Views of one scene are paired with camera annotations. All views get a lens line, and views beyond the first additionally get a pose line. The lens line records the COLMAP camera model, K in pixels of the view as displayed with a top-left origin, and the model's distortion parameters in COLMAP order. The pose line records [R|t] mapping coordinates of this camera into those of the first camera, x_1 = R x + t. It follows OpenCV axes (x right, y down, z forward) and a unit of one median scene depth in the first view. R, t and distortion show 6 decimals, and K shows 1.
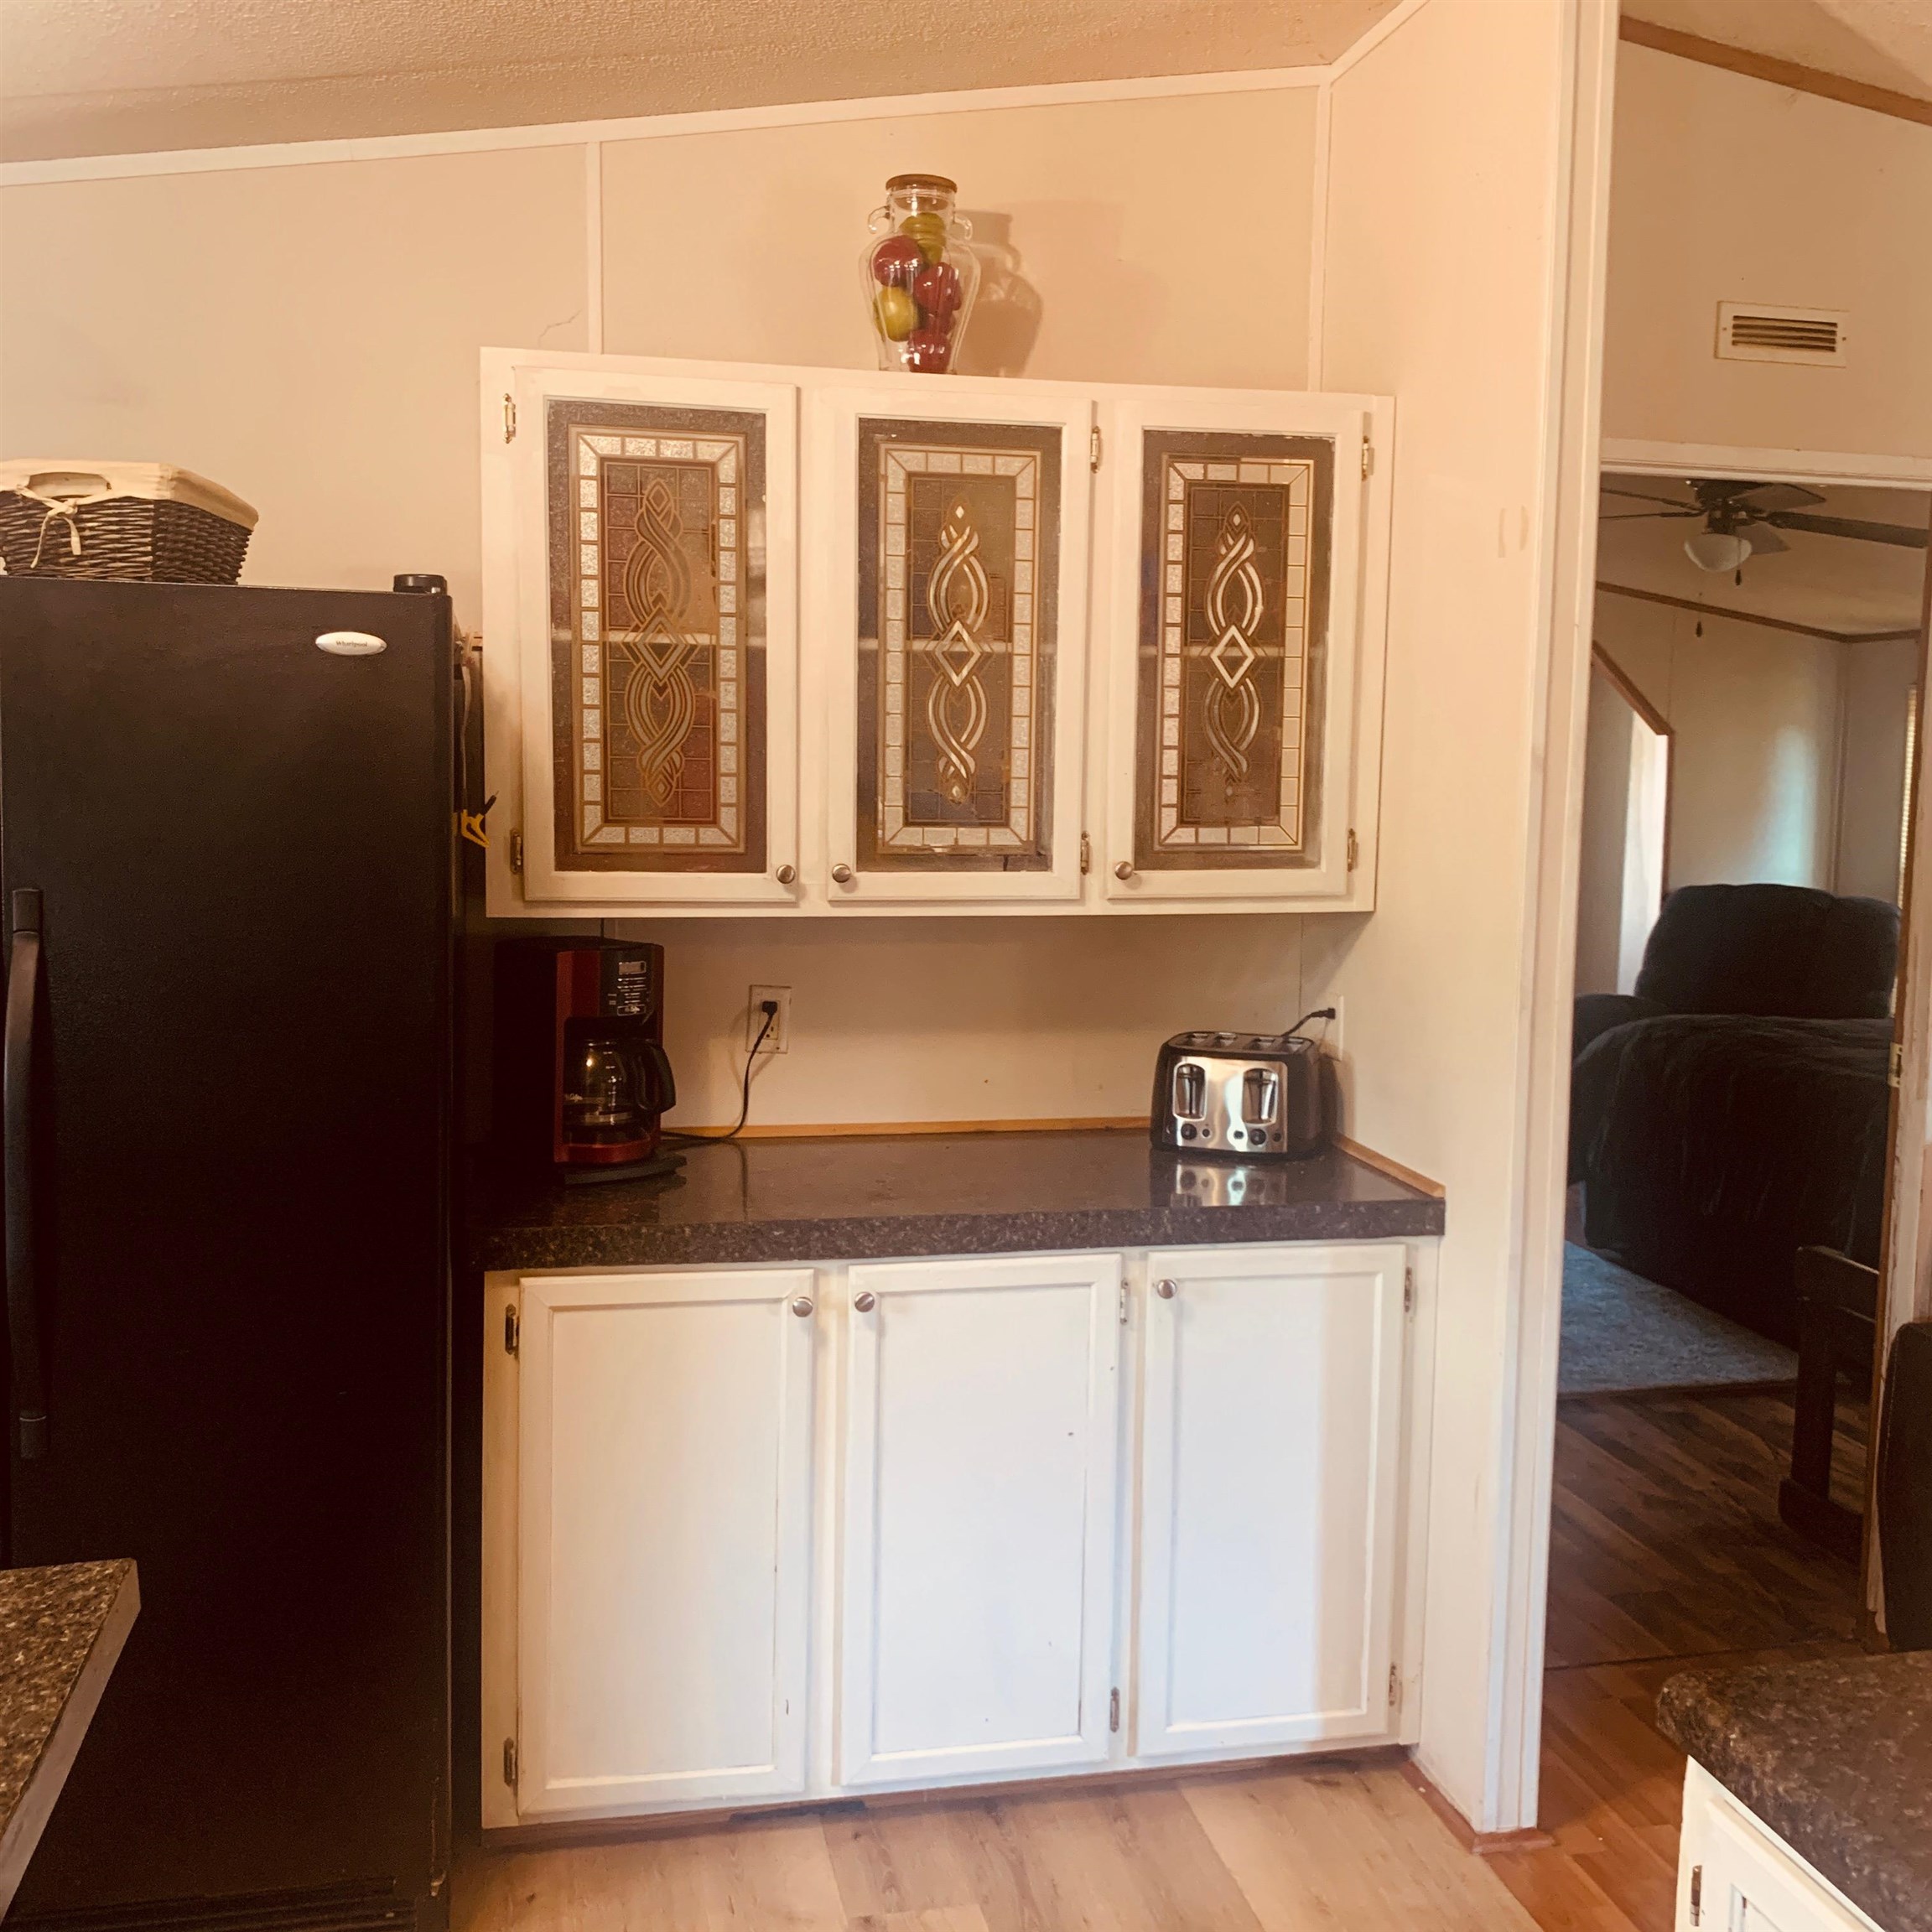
lens RADIAL K [[1943.6, 0, 956.6], [0, 1943.6, 952.6], [0, 0, 1]] dist [0.145007, -0.402802]
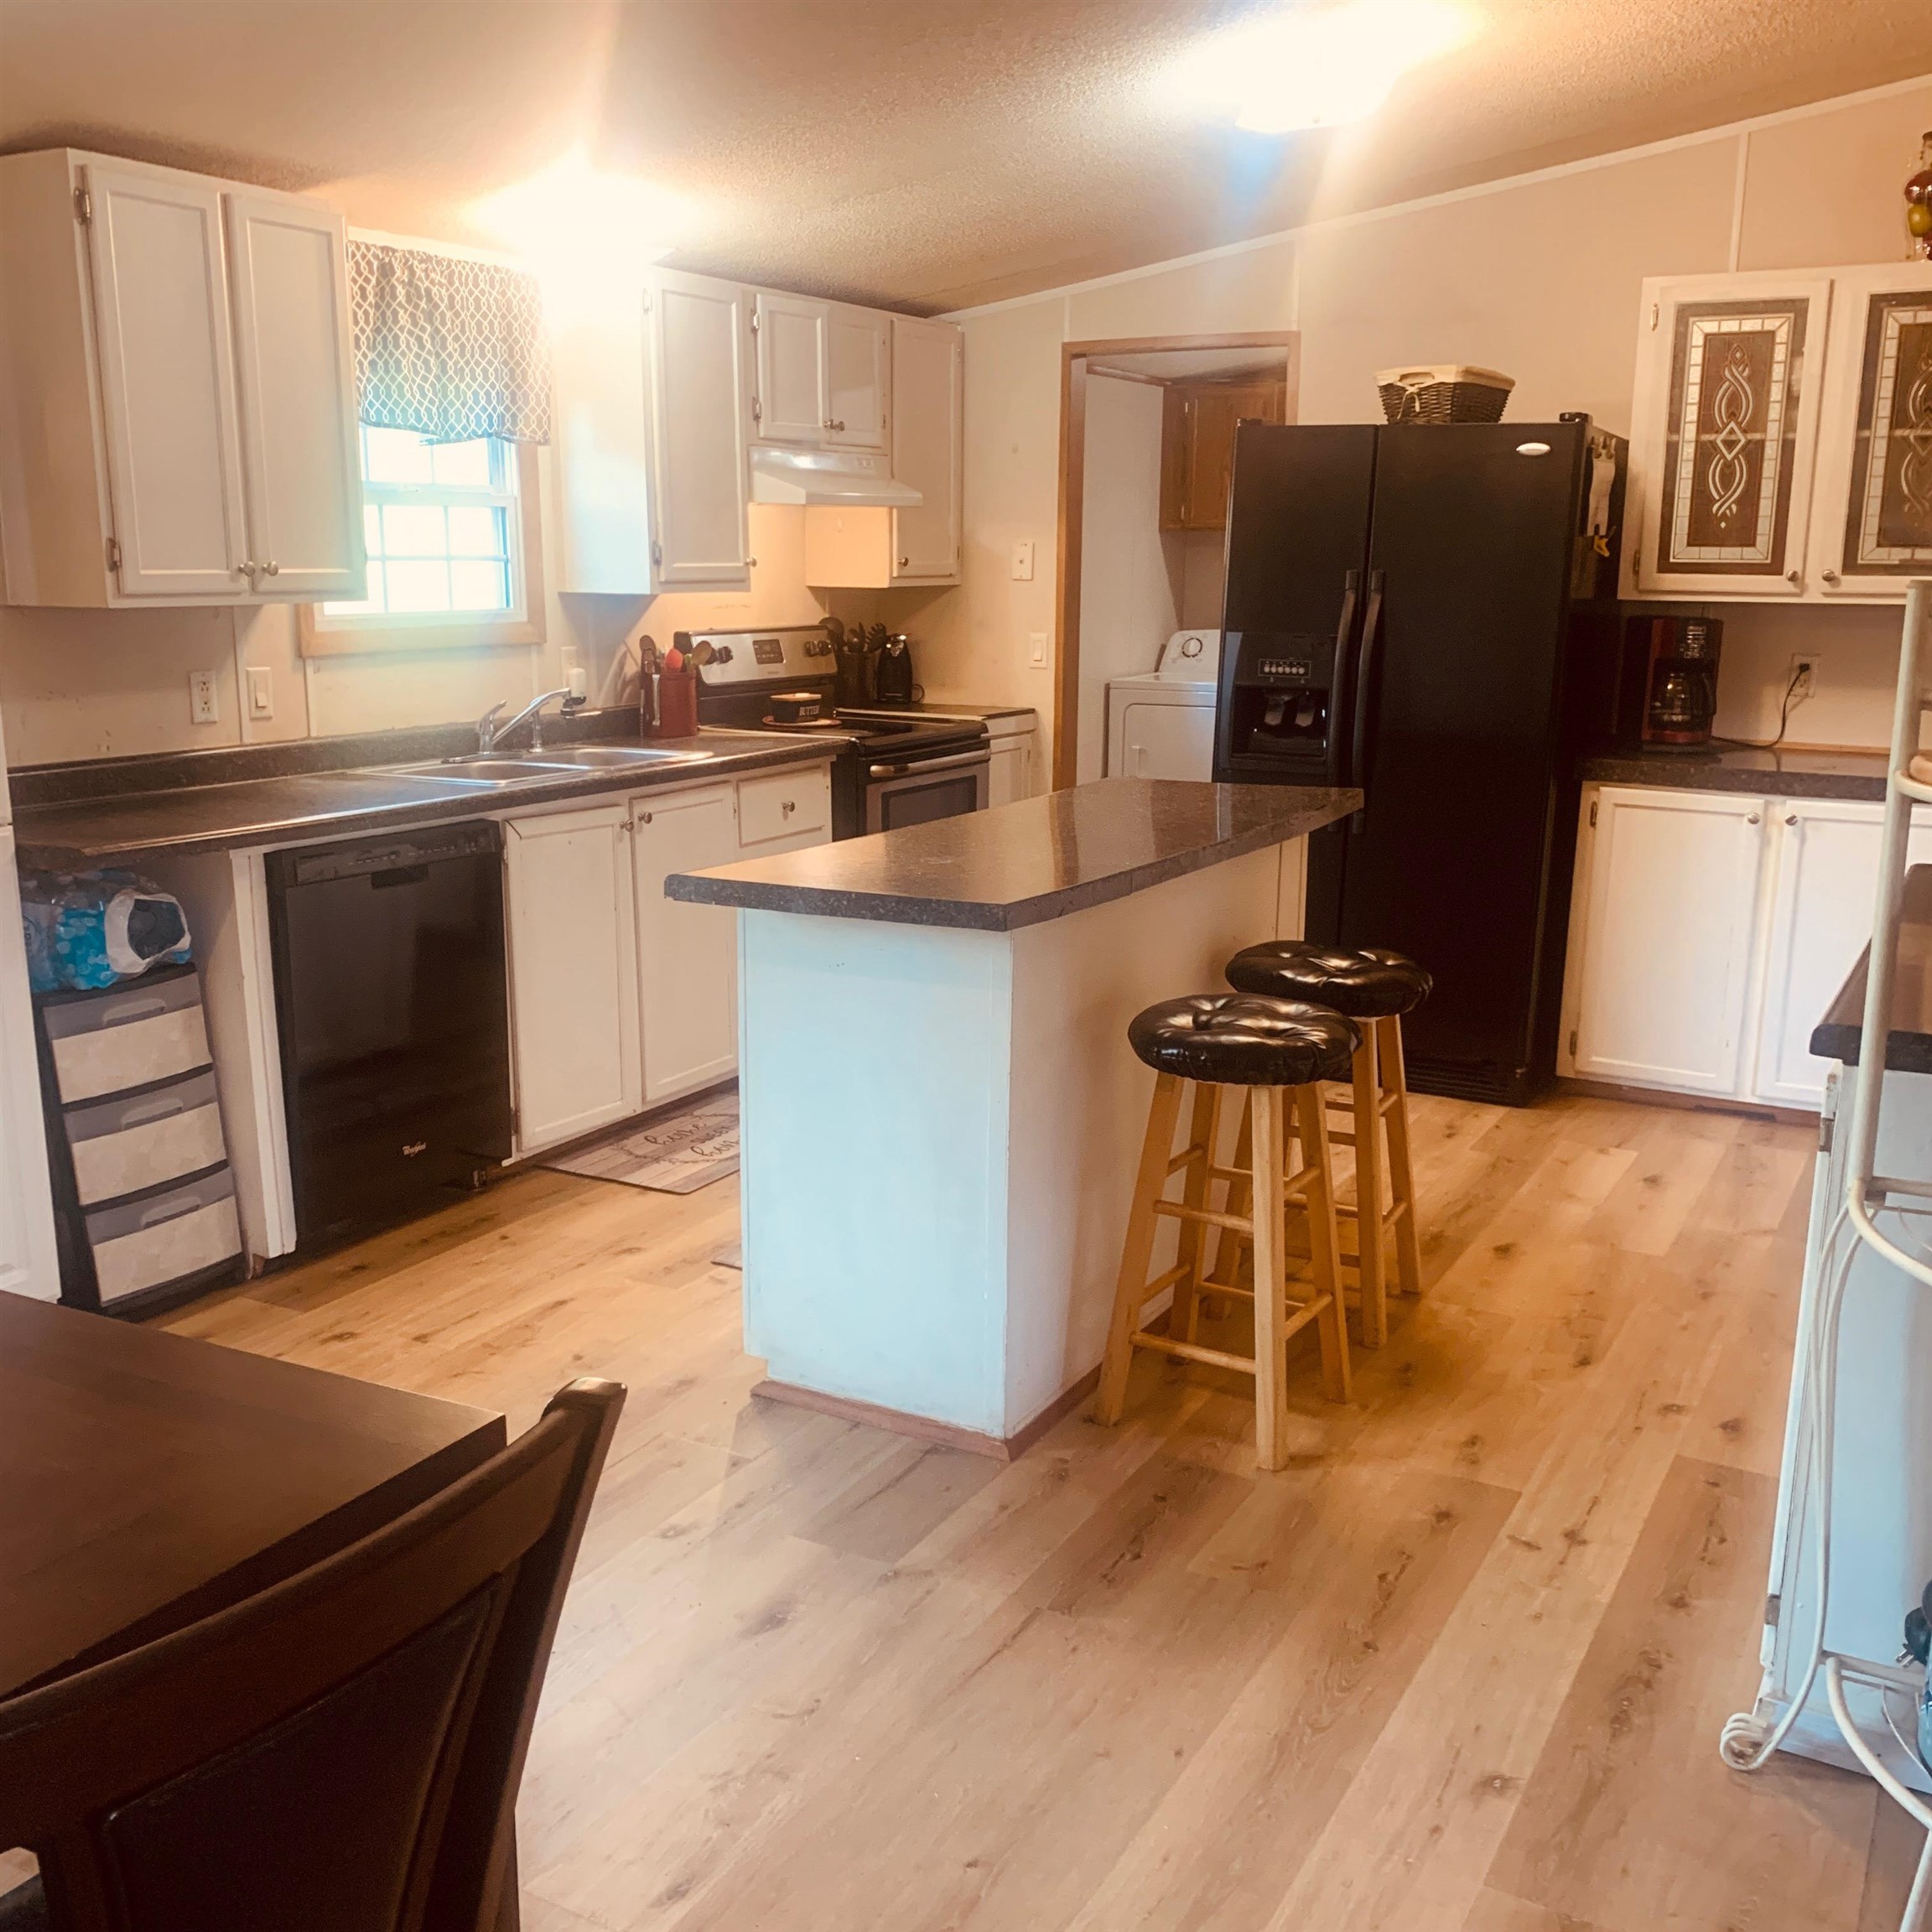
lens RADIAL K [[1918.9, 0, 965.0], [0, 1918.9, 1012.5], [0, 0, 1]] dist [-0.006474, -0.011749]
pose [[0.746023, 0.142479, -0.650500, 0.522937], [-0.060309, 0.987284, 0.147080, 0.135798], [0.663184, -0.070494, 0.745129, -0.759652]]
